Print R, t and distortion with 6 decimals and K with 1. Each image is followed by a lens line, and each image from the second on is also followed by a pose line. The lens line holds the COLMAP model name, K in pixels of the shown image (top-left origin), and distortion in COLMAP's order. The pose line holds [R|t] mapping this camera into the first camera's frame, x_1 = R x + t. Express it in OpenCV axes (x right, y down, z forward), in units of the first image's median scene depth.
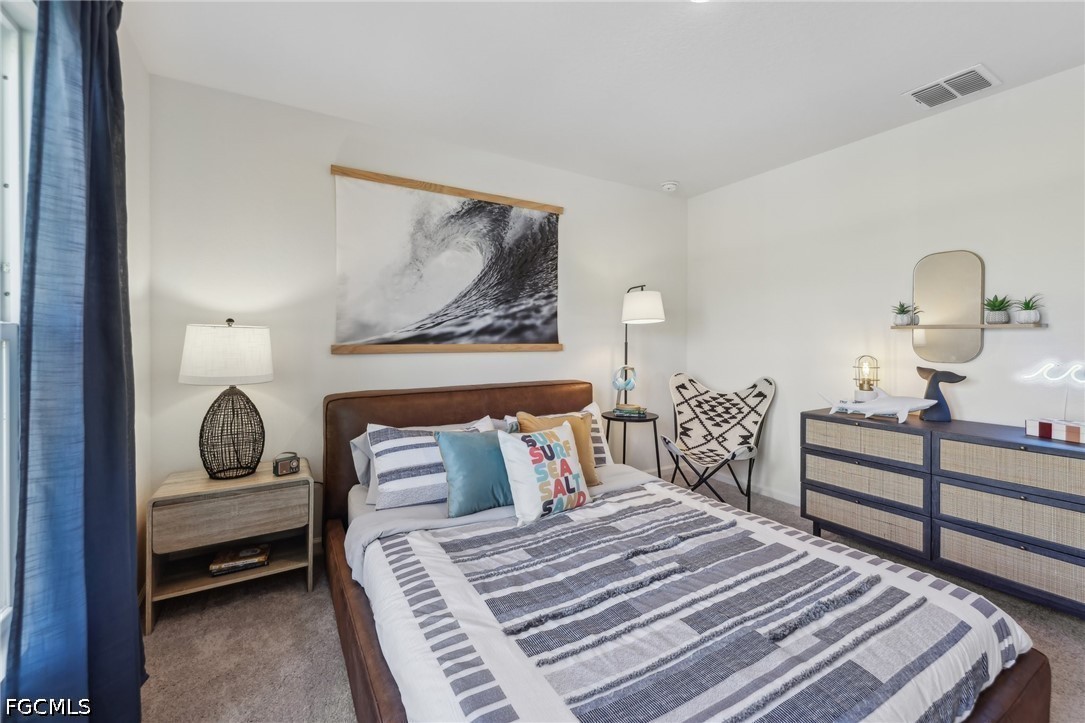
lens RADIAL K [[448.1, 0, 548.1], [0, 448.1, 341.2], [0, 0, 1]] dist [0.006986, -0.000942]
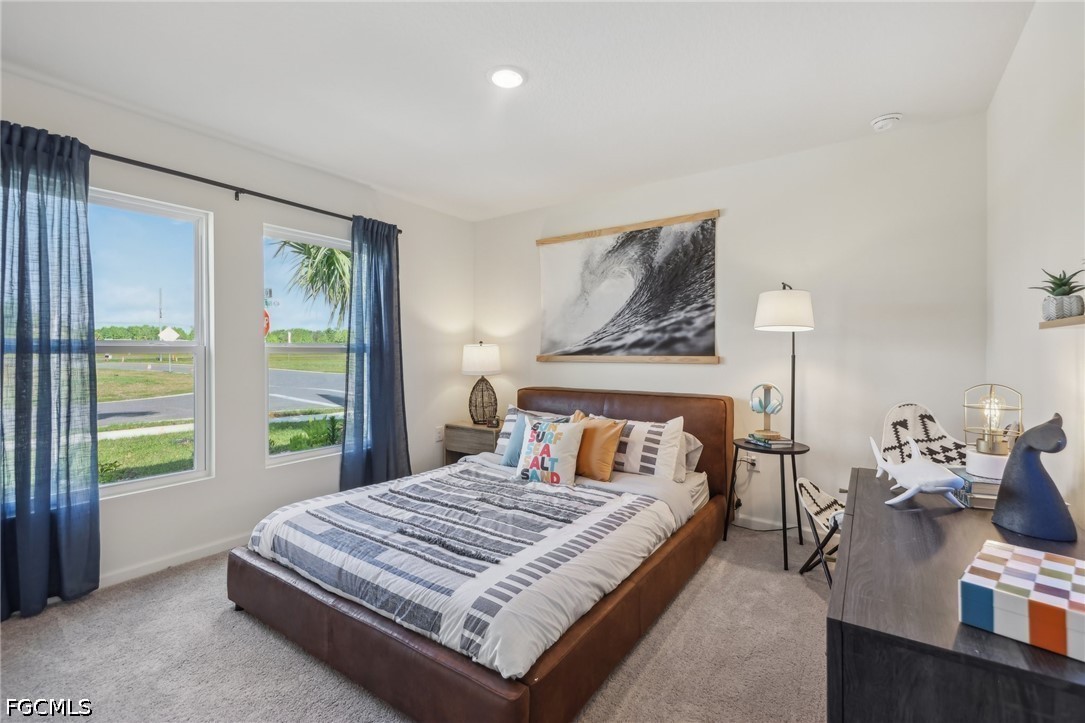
lens RADIAL K [[480.5, 0, 536.5], [0, 480.5, 352.4], [0, 0, 1]] dist [0.004821, 0.000184]
pose [[0.394667, -0.000577, -0.918824, 0.875916], [-0.001711, 0.999998, -0.001363, -0.000141], [0.918823, 0.002110, 0.394665, 0.284294]]
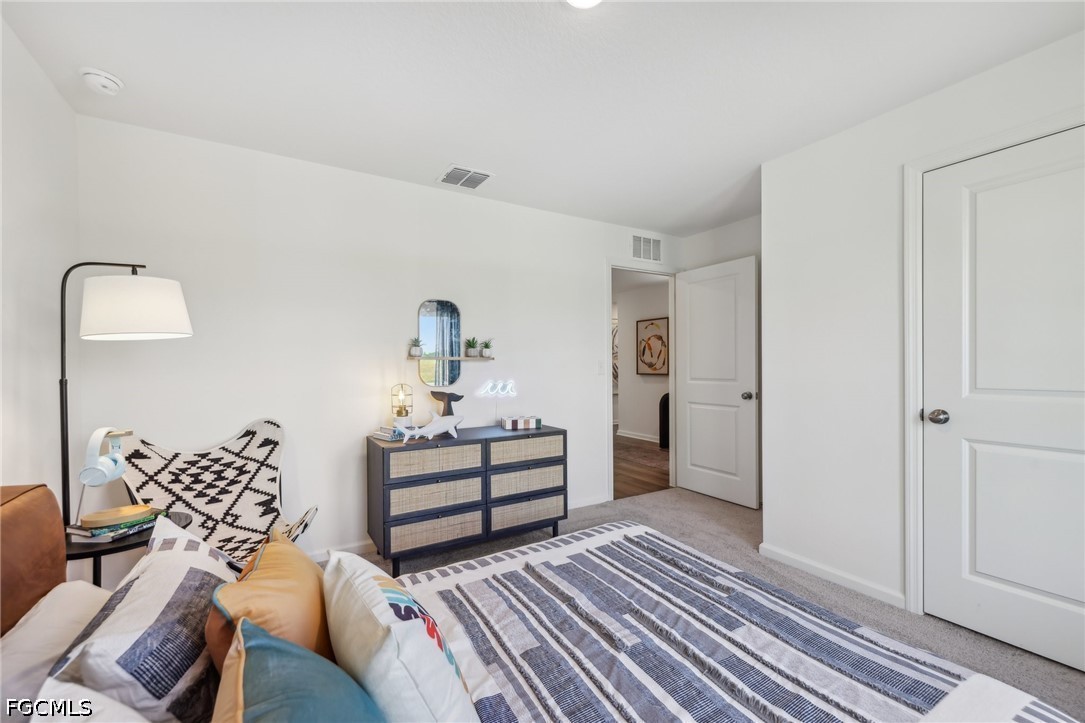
lens RADIAL K [[448.1, 0, 535.2], [0, 448.1, 369.5], [0, 0, 1]] dist [0.006986, -0.000942]
pose [[0.011196, -0.006817, 0.999914, -0.312345], [0.013101, 0.999892, 0.006670, -0.004310], [-0.999851, 0.013025, 0.011284, 0.587256]]
